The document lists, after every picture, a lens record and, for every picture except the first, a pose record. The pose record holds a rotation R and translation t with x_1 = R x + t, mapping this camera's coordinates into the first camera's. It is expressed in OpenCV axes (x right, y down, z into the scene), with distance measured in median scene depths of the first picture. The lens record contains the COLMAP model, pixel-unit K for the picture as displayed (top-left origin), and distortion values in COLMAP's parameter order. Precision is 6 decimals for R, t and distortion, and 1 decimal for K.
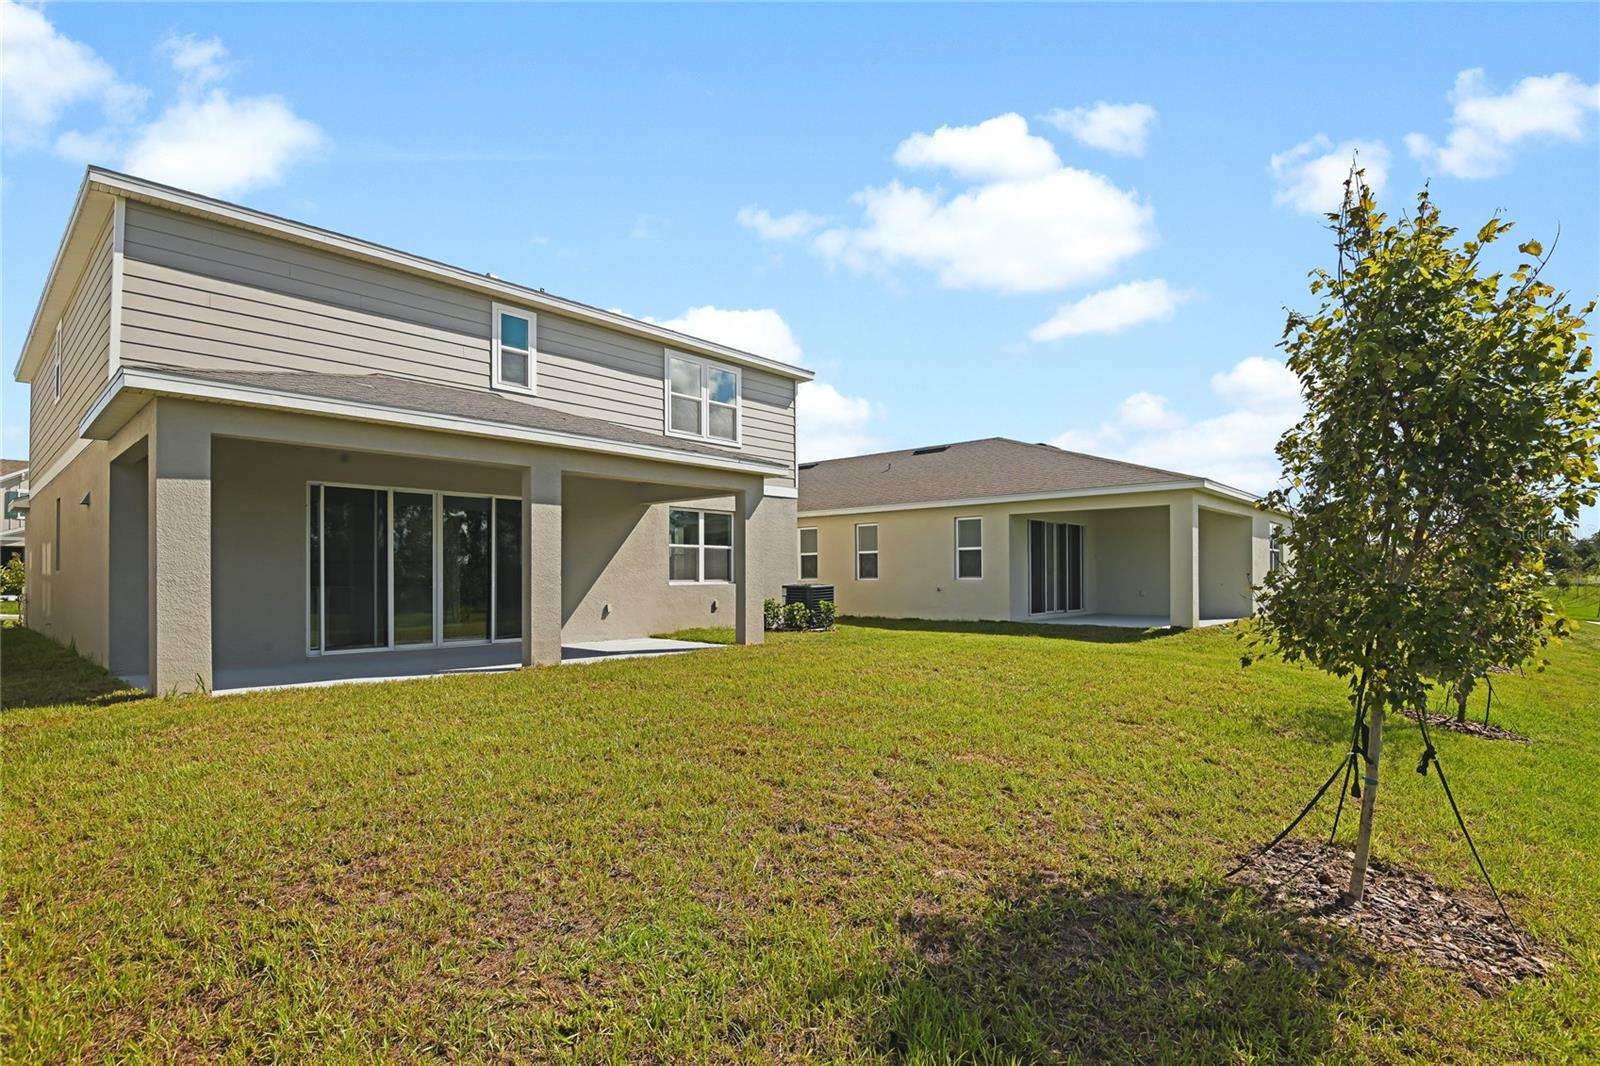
lens RADIAL K [[789.3, 0, 800.6], [0, 789.3, 573.6], [0, 0, 1]] dist [-0.000138, -0.020010]
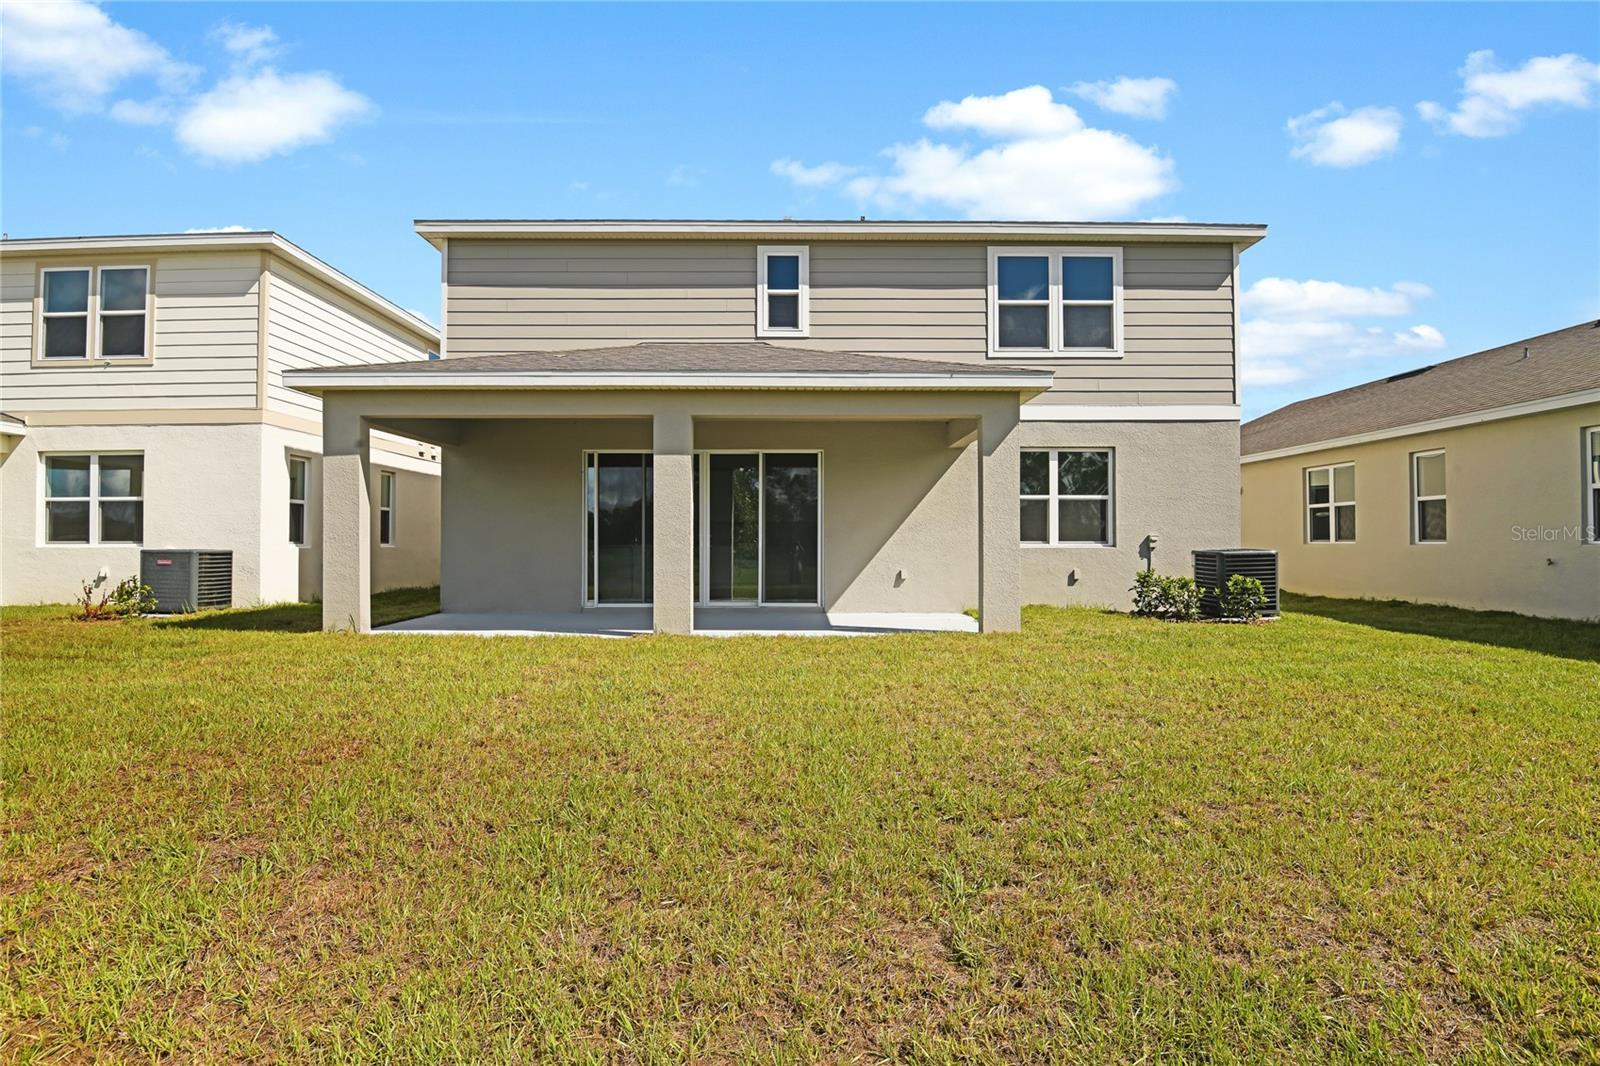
lens RADIAL K [[800.0, 0, 800.0], [0, 800.0, 533.0], [0, 0, 1]] dist [-0.003750, -0.000357]
pose [[0.671241, -0.001265, -0.741238, 0.340767], [-0.000211, 0.999998, -0.001897, 0.001828], [0.741239, 0.001430, 0.671240, 0.377186]]
